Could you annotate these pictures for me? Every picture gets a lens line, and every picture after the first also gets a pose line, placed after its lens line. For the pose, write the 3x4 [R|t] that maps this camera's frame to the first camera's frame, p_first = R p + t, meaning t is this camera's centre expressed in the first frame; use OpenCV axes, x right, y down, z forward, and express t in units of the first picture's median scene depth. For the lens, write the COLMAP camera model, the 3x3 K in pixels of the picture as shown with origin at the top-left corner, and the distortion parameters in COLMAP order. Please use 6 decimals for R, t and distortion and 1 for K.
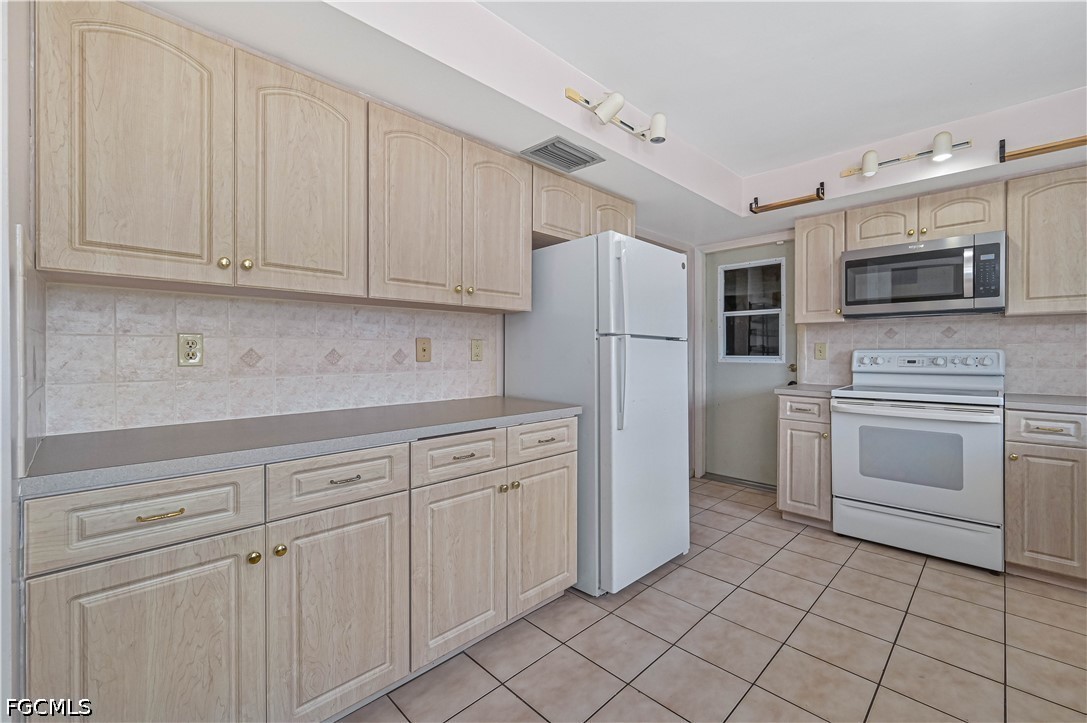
lens RADIAL K [[458.7, 0, 548.4], [0, 458.7, 353.3], [0, 0, 1]] dist [0.001903, 0.000199]
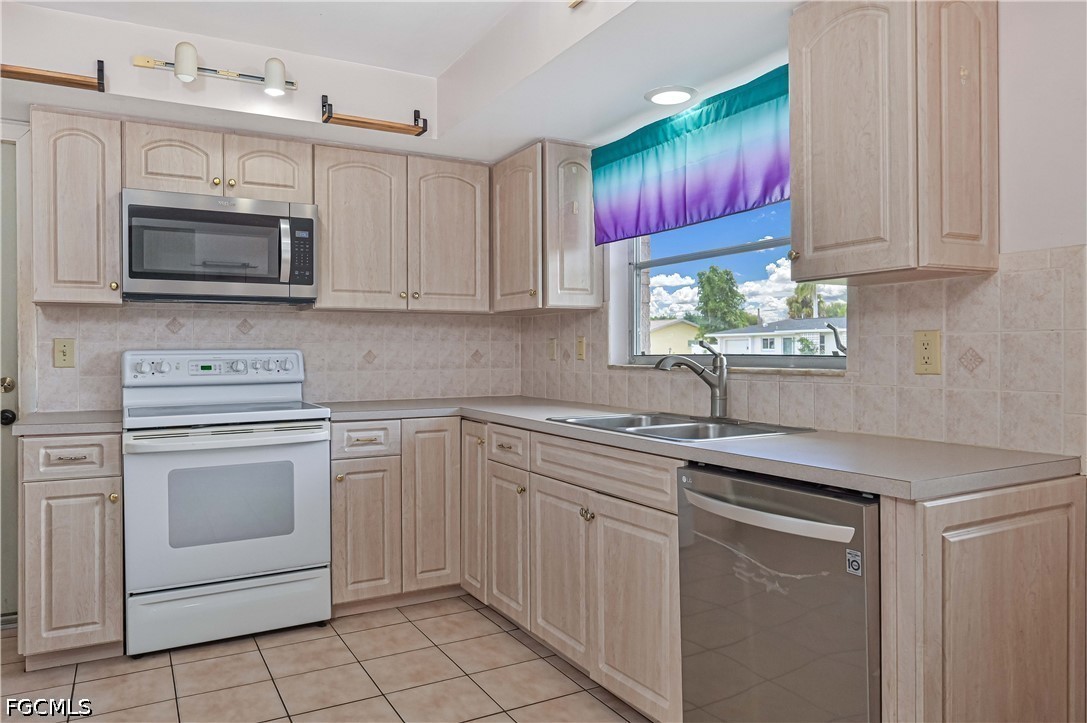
lens RADIAL K [[767.5, 0, 547.6], [0, 767.5, 354.8], [0, 0, 1]] dist [0.003971, -0.007302]
pose [[0.270108, -0.006340, 0.962809, -0.209922], [0.008597, 0.999954, 0.004173, -0.001538], [-0.962792, 0.007150, 0.270150, 0.223798]]
